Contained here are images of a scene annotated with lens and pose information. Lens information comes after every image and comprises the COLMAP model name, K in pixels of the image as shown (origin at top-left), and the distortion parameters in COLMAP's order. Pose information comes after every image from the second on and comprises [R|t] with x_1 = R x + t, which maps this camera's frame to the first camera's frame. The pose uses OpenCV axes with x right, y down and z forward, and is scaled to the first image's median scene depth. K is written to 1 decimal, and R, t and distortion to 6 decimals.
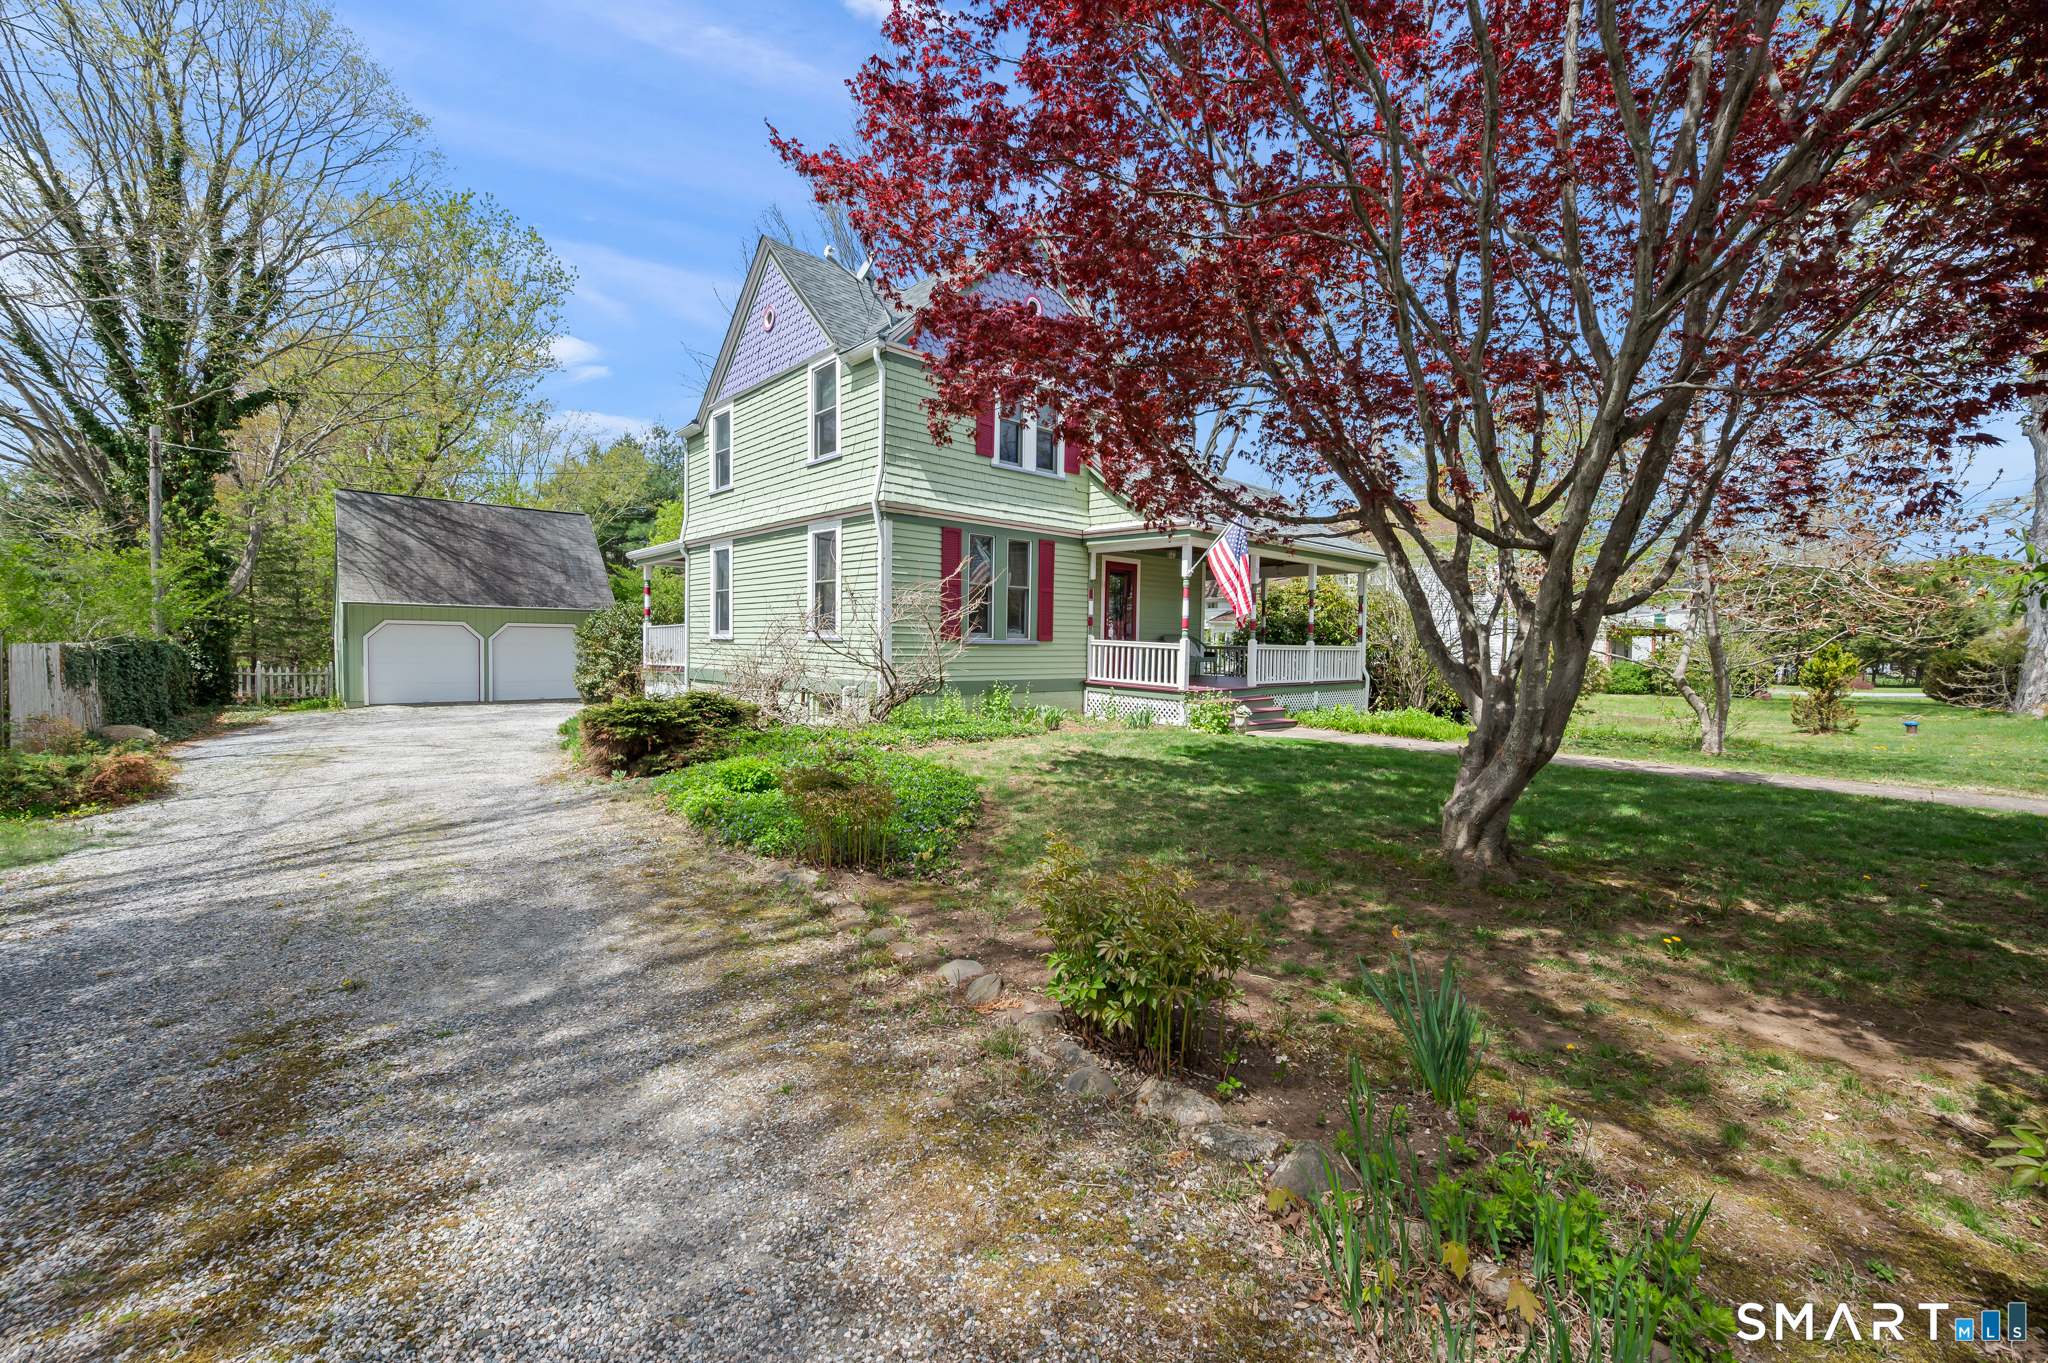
lens RADIAL K [[841.3, 0, 1014.8], [0, 841.3, 688.8], [0, 0, 1]] dist [-0.000903, 0.000015]
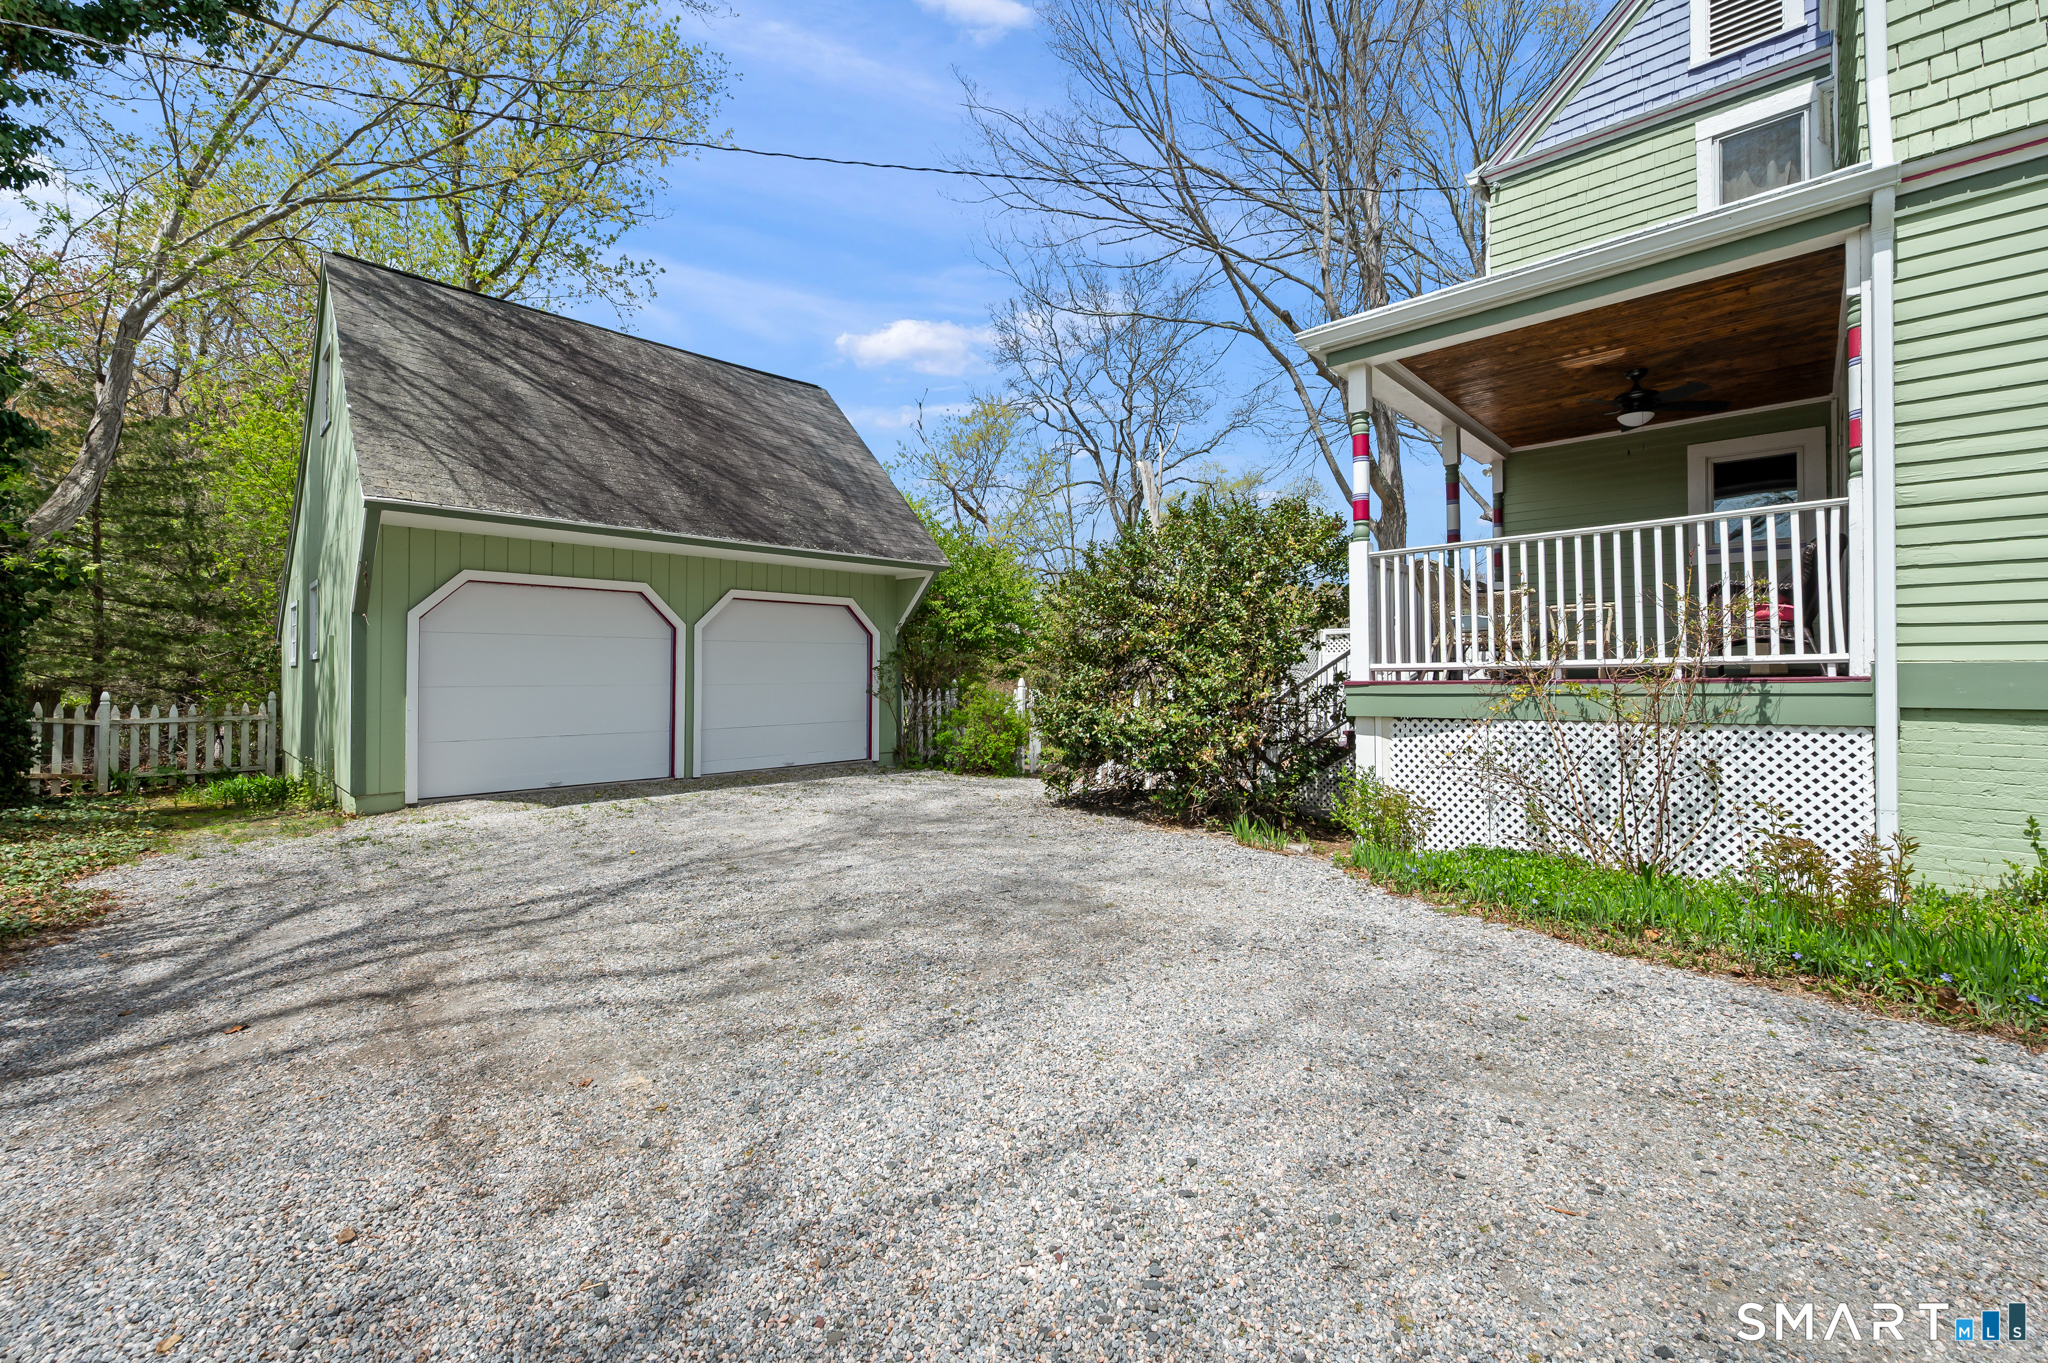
lens RADIAL K [[873.5, 0, 1024.0], [0, 873.5, 681.5], [0, 0, 1]] dist [0.000246, 0.000167]
pose [[0.997710, -0.008062, 0.067150, -0.480553], [0.010971, 0.999012, -0.043056, -0.014870], [-0.066737, 0.043694, 0.996813, 0.546206]]
